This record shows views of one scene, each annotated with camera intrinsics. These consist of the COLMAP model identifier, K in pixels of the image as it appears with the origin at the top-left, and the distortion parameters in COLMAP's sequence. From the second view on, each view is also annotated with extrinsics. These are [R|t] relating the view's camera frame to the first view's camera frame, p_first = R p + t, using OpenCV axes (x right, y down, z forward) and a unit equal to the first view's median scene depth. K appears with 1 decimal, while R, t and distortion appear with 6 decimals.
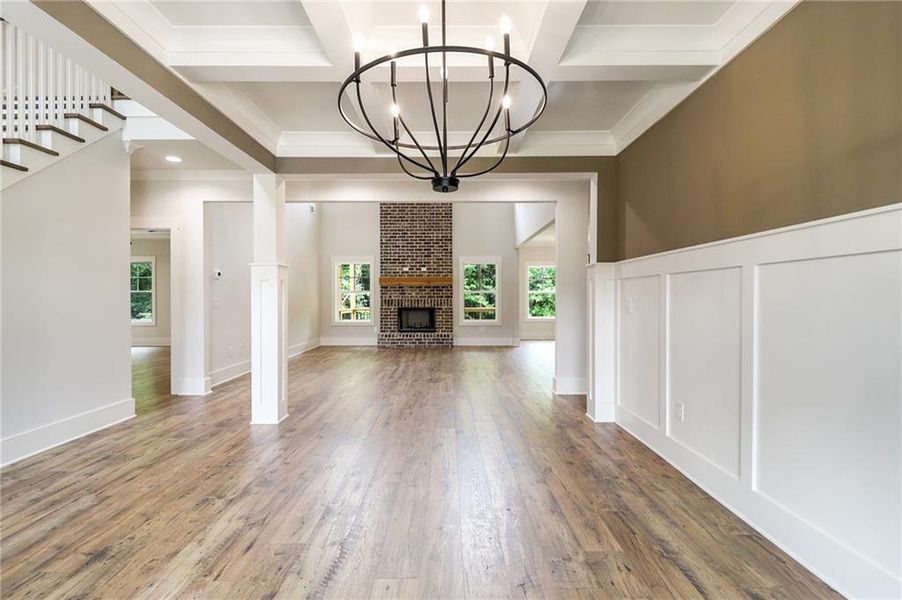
lens RADIAL K [[420.3, 0, 451.7], [0, 420.3, 305.9], [0, 0, 1]] dist [0.019136, -0.013537]
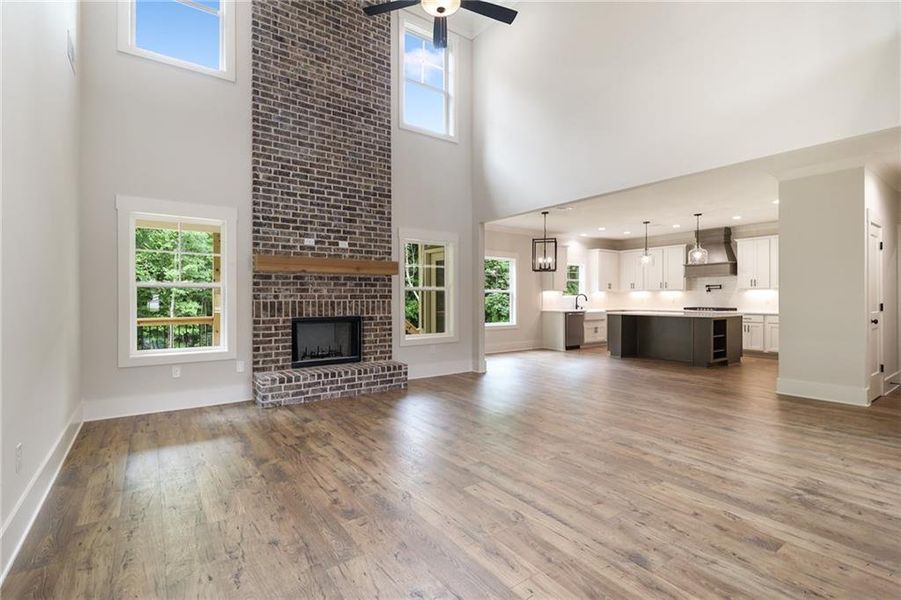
lens RADIAL K [[419.8, 0, 450.9], [0, 419.8, 297.6], [0, 0, 1]] dist [0.019136, -0.013537]
pose [[0.816794, -0.001224, 0.576928, -0.642184], [0.013747, 0.999755, -0.017343, -0.022806], [-0.576766, 0.022097, 0.816611, 1.216432]]
